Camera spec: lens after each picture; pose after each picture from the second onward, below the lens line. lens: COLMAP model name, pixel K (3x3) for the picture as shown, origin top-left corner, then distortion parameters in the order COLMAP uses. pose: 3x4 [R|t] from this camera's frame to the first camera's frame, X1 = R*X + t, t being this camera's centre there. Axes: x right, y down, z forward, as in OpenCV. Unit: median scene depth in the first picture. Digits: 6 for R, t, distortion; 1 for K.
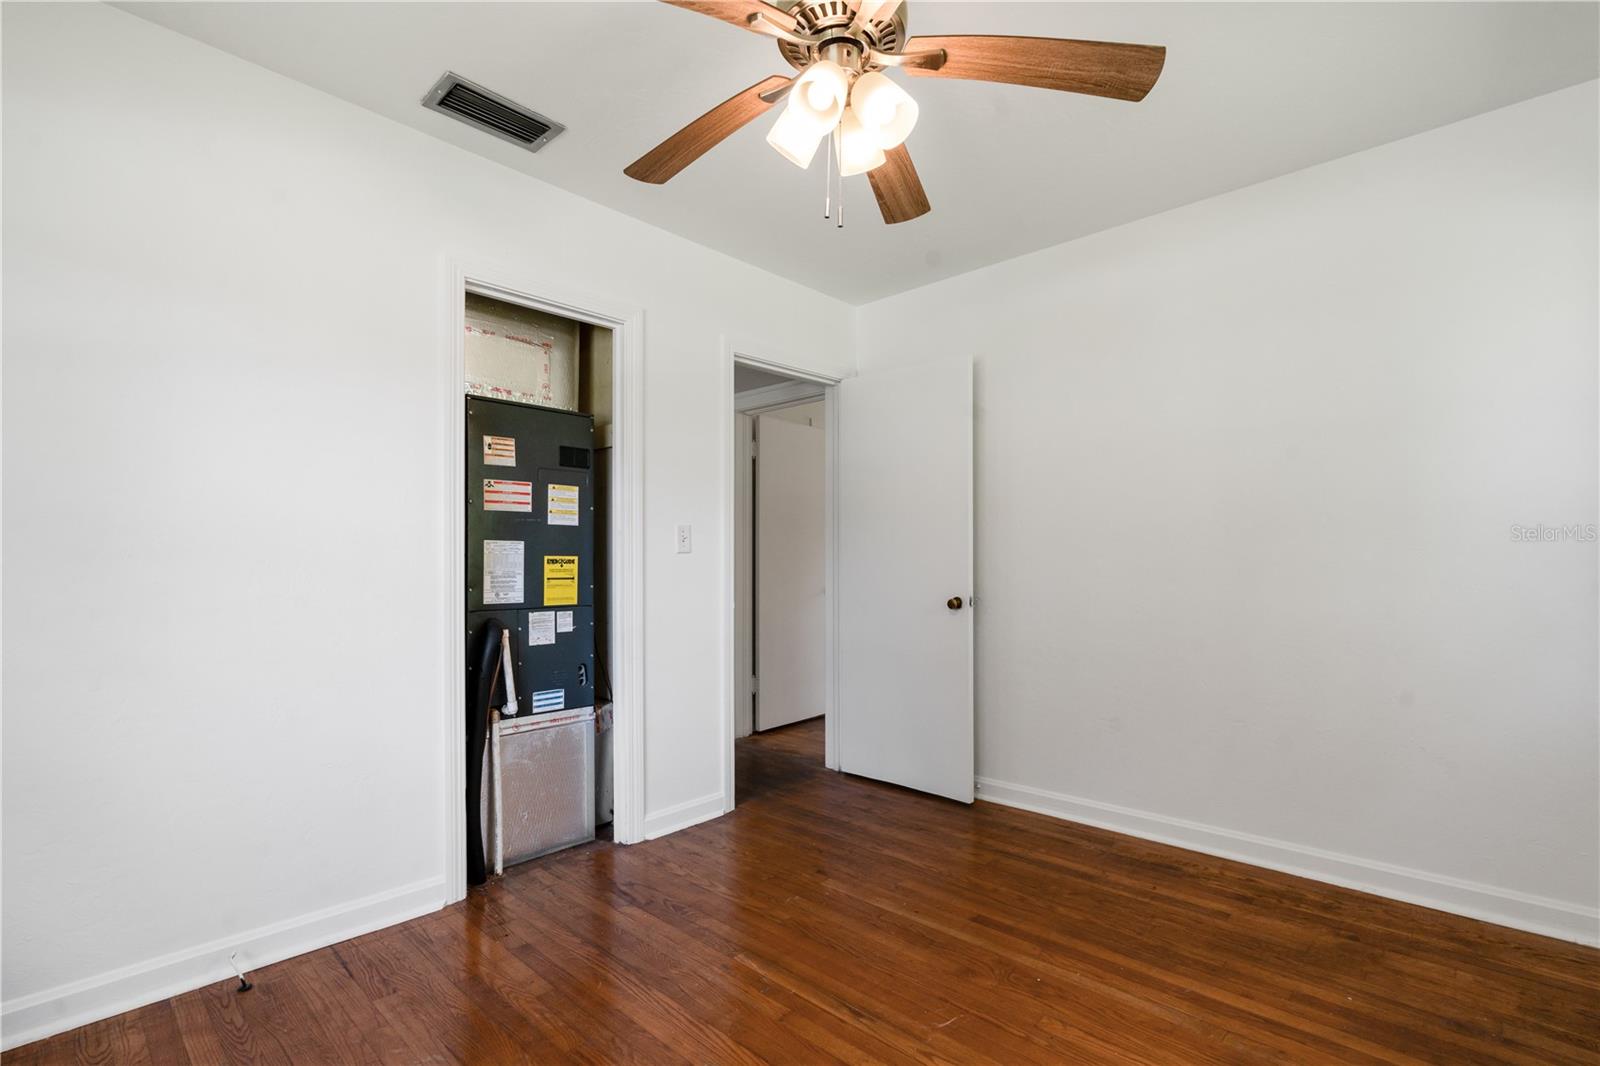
lens RADIAL K [[734.5, 0, 807.6], [0, 734.5, 547.2], [0, 0, 1]] dist [-0.000140, 0.000242]
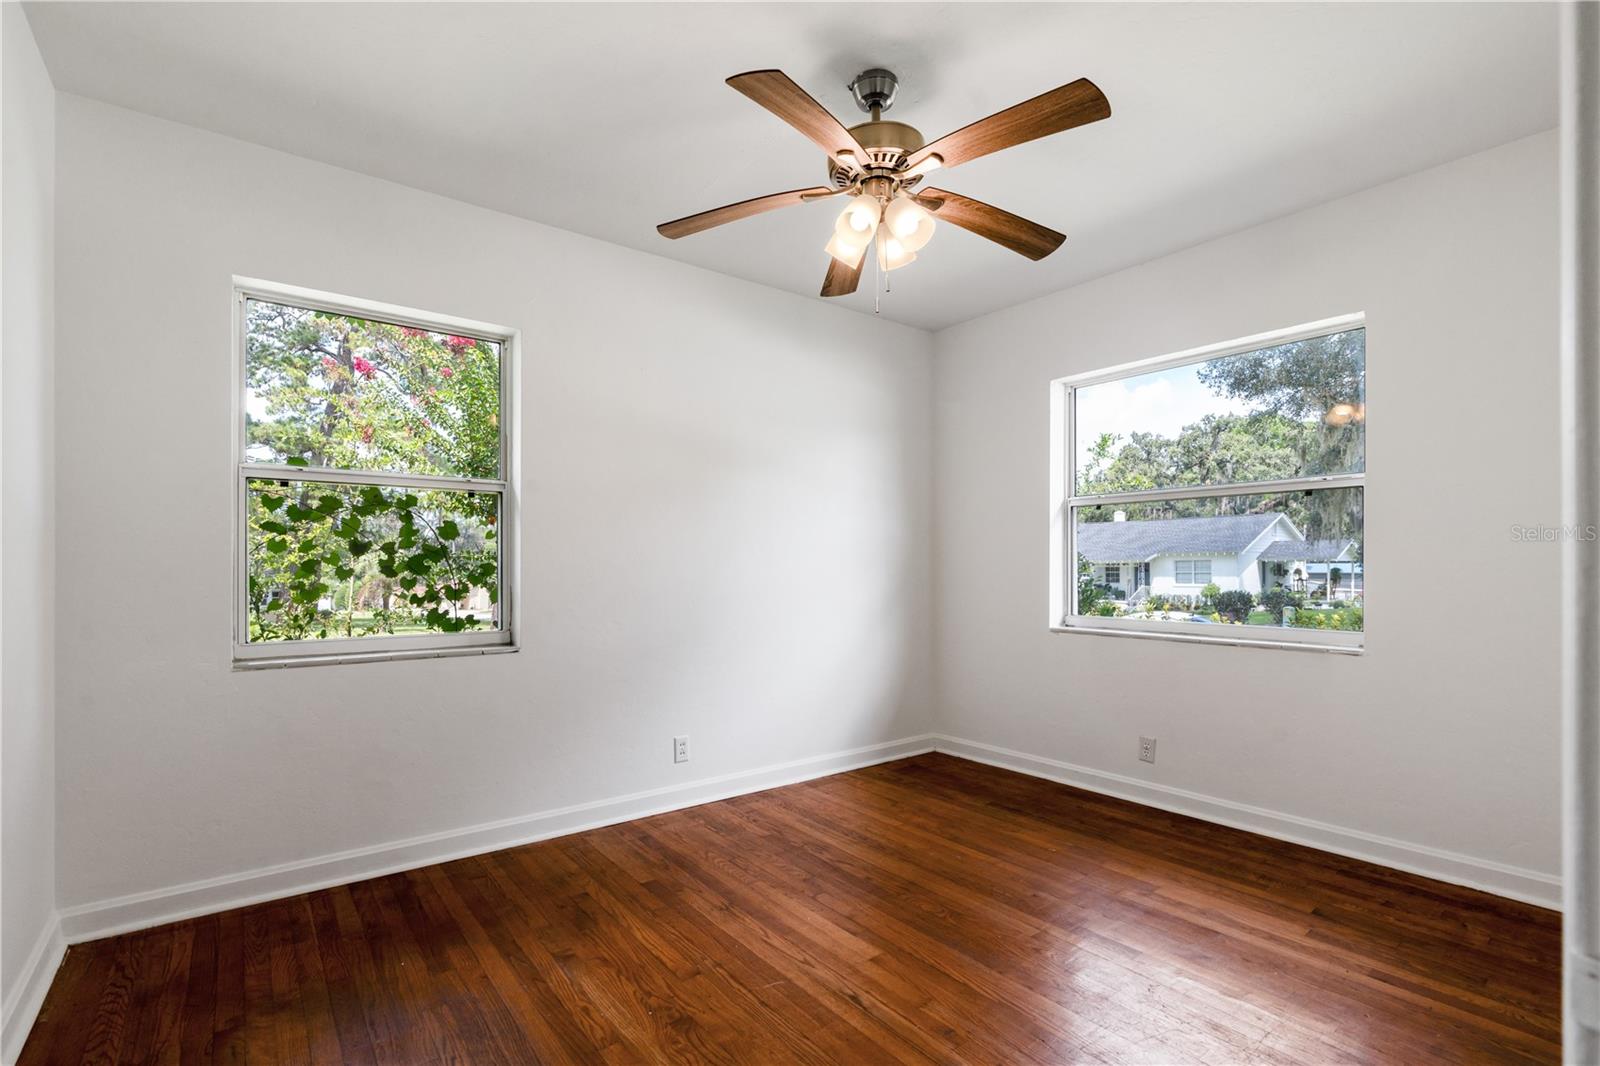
lens RADIAL K [[731.3, 0, 795.8], [0, 731.3, 570.7], [0, 0, 1]] dist [-0.002073, 0.000037]
pose [[-0.986373, 0.005130, 0.164445, -0.021456], [0.002519, 0.999867, -0.016083, 0.044234], [-0.164506, -0.015449, -0.986255, 1.886118]]
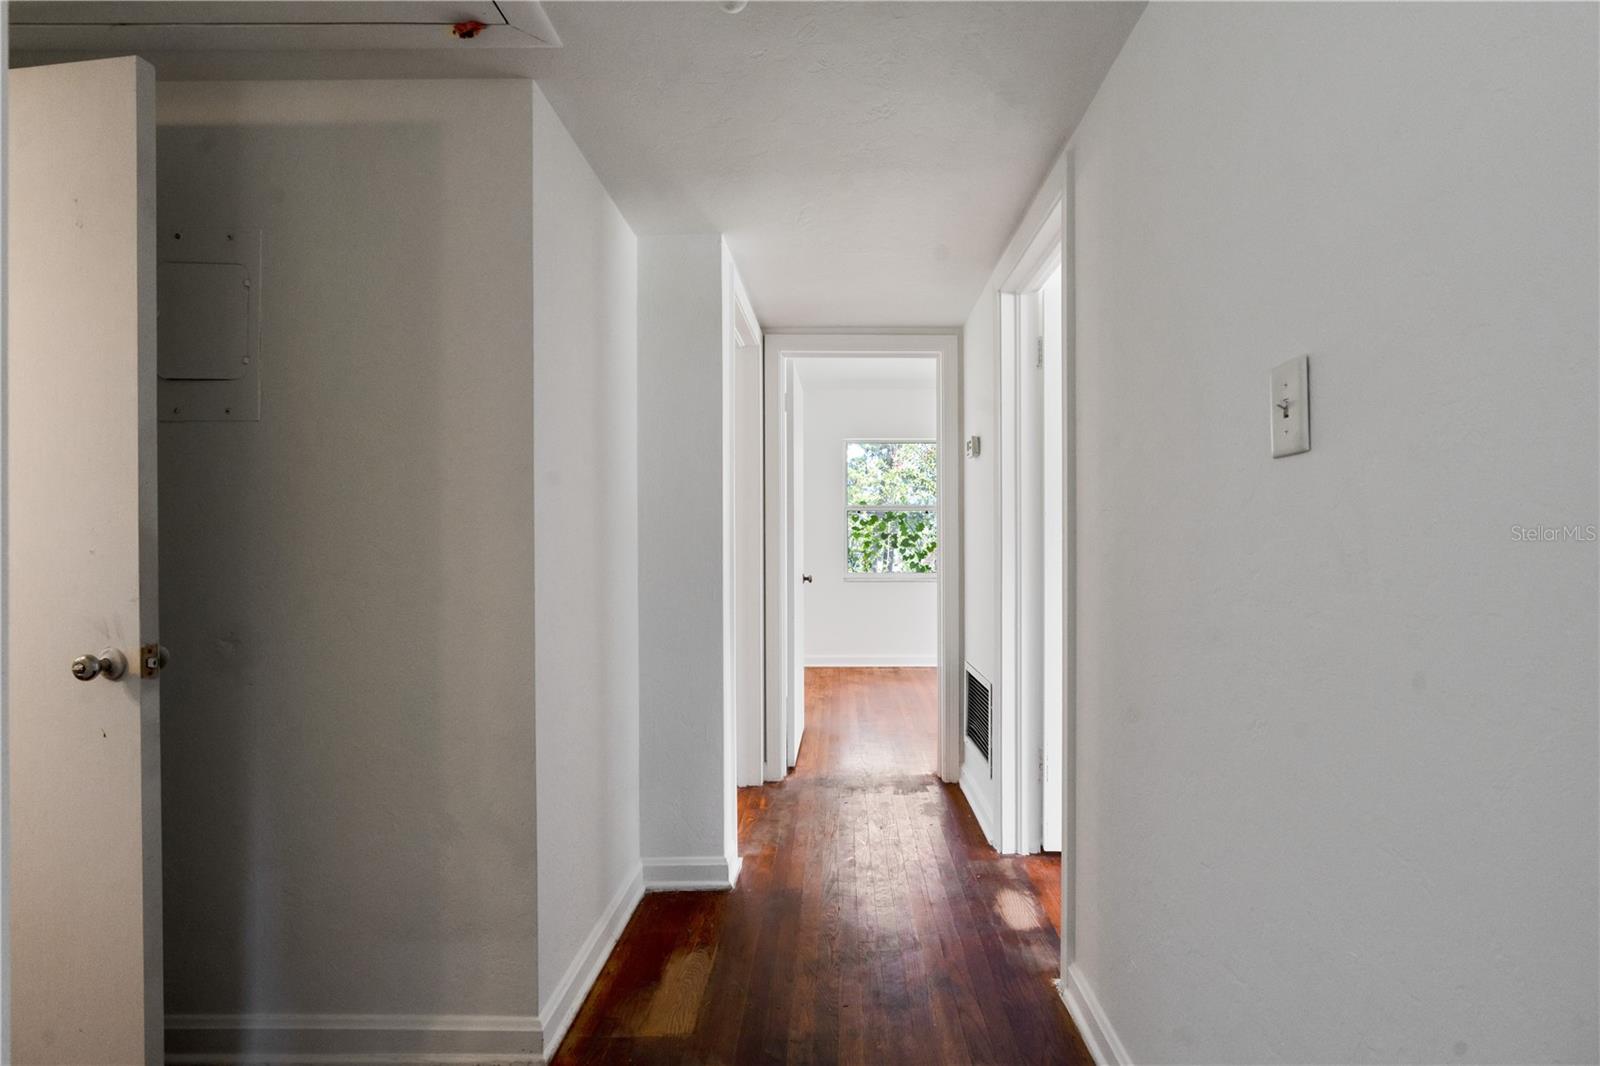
lens RADIAL K [[734.5, 0, 807.6], [0, 734.5, 547.2], [0, 0, 1]] dist [-0.000140, 0.000242]
pose [[-0.649576, -0.001023, 0.760296, -1.375030], [-0.006876, 0.999966, -0.004529, 0.045093], [-0.760265, -0.008169, -0.649561, 3.175150]]
